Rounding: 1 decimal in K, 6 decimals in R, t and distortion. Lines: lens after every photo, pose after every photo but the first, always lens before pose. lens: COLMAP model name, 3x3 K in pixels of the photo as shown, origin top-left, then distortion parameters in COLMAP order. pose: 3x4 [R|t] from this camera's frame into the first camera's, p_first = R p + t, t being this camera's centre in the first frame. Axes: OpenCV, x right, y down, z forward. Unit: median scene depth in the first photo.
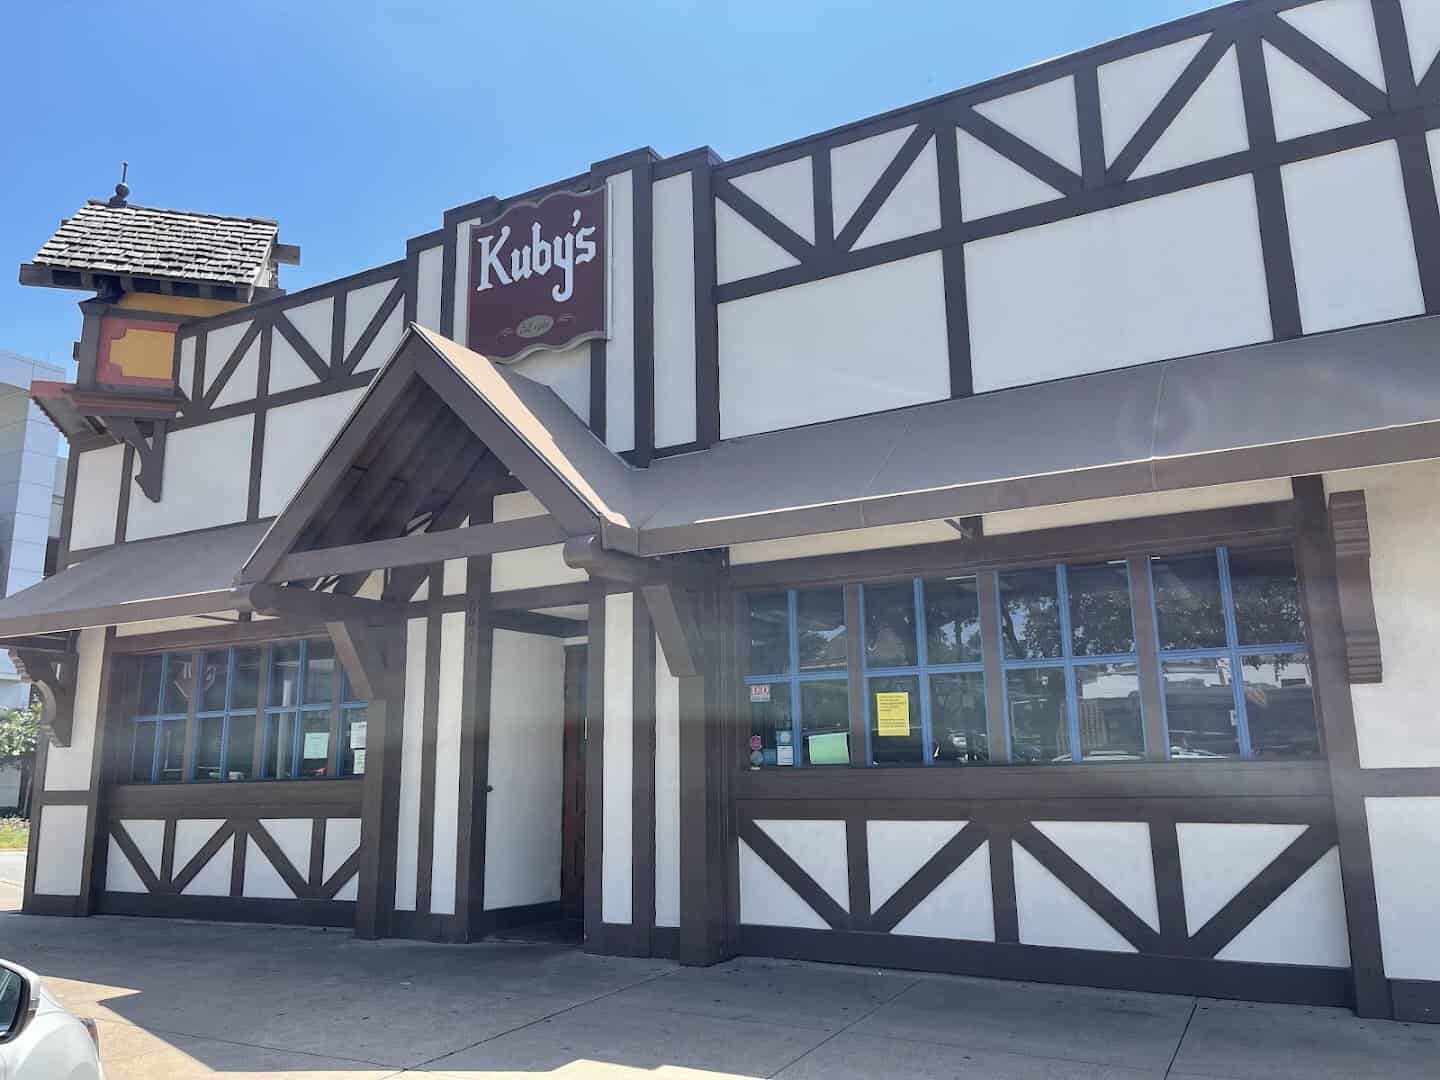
lens RADIAL K [[912.7, 0, 719.3], [0, 912.7, 532.2], [0, 0, 1]] dist [0.007993, 0.004665]
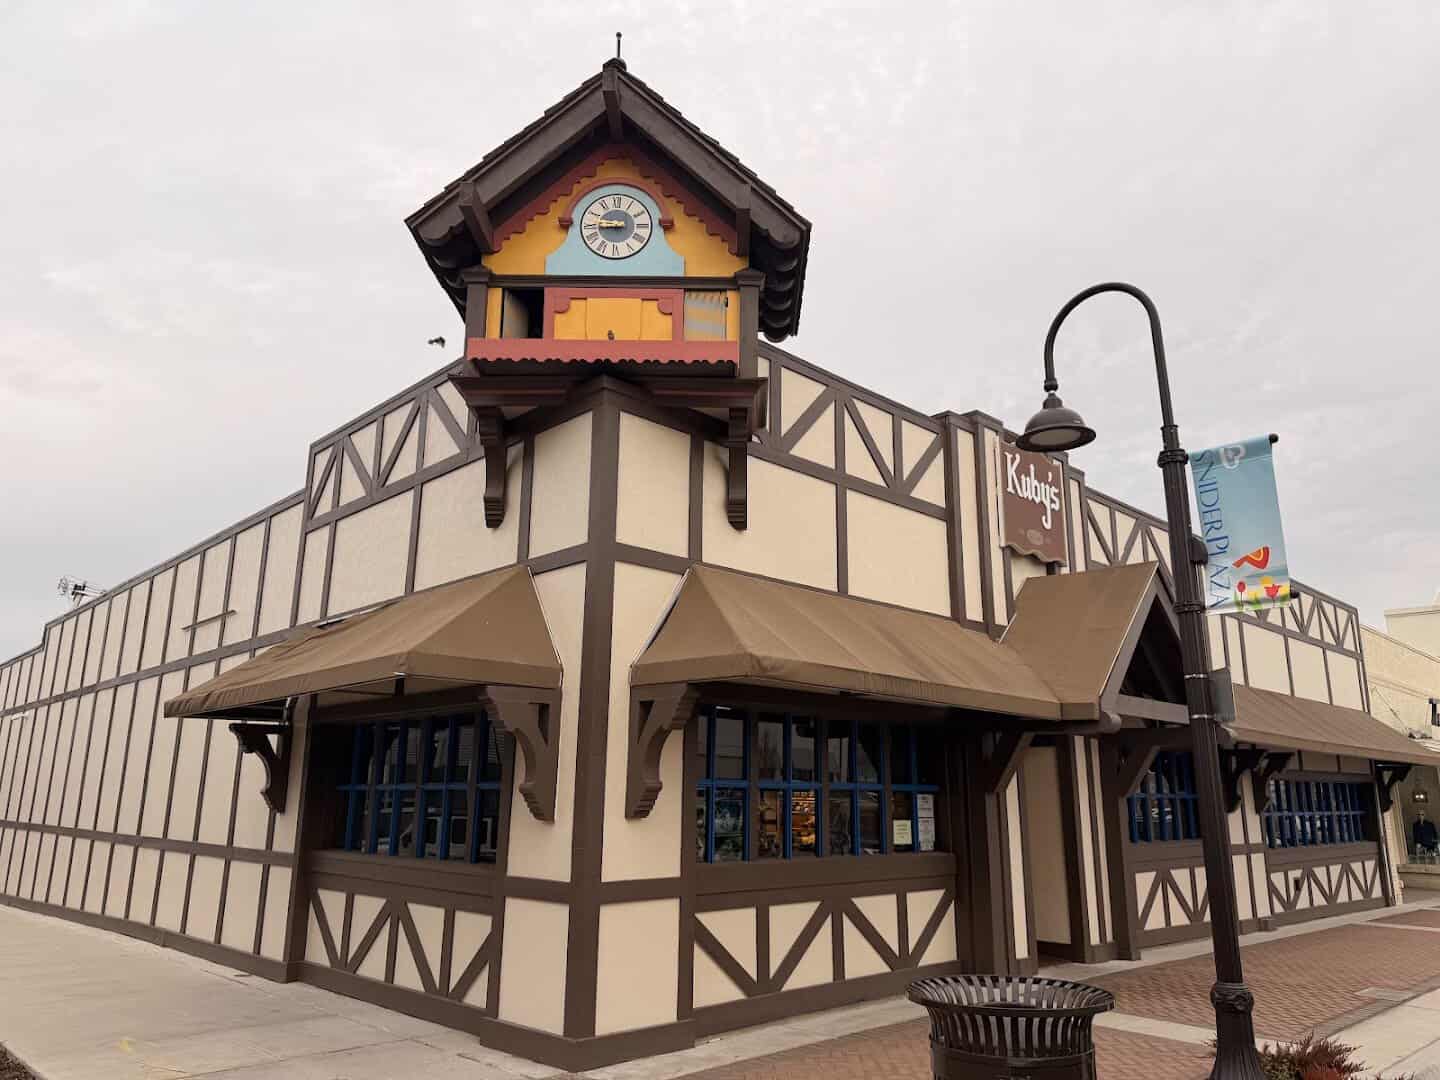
lens RADIAL K [[1020.6, 0, 720.8], [0, 1020.6, 546.0], [0, 0, 1]] dist [0.007209, -0.000419]
pose [[0.370077, 0.274349, 0.887567, -1.492673], [-0.185583, 0.957975, -0.218733, 0.195971], [-0.910276, -0.083769, 0.405438, 0.646613]]
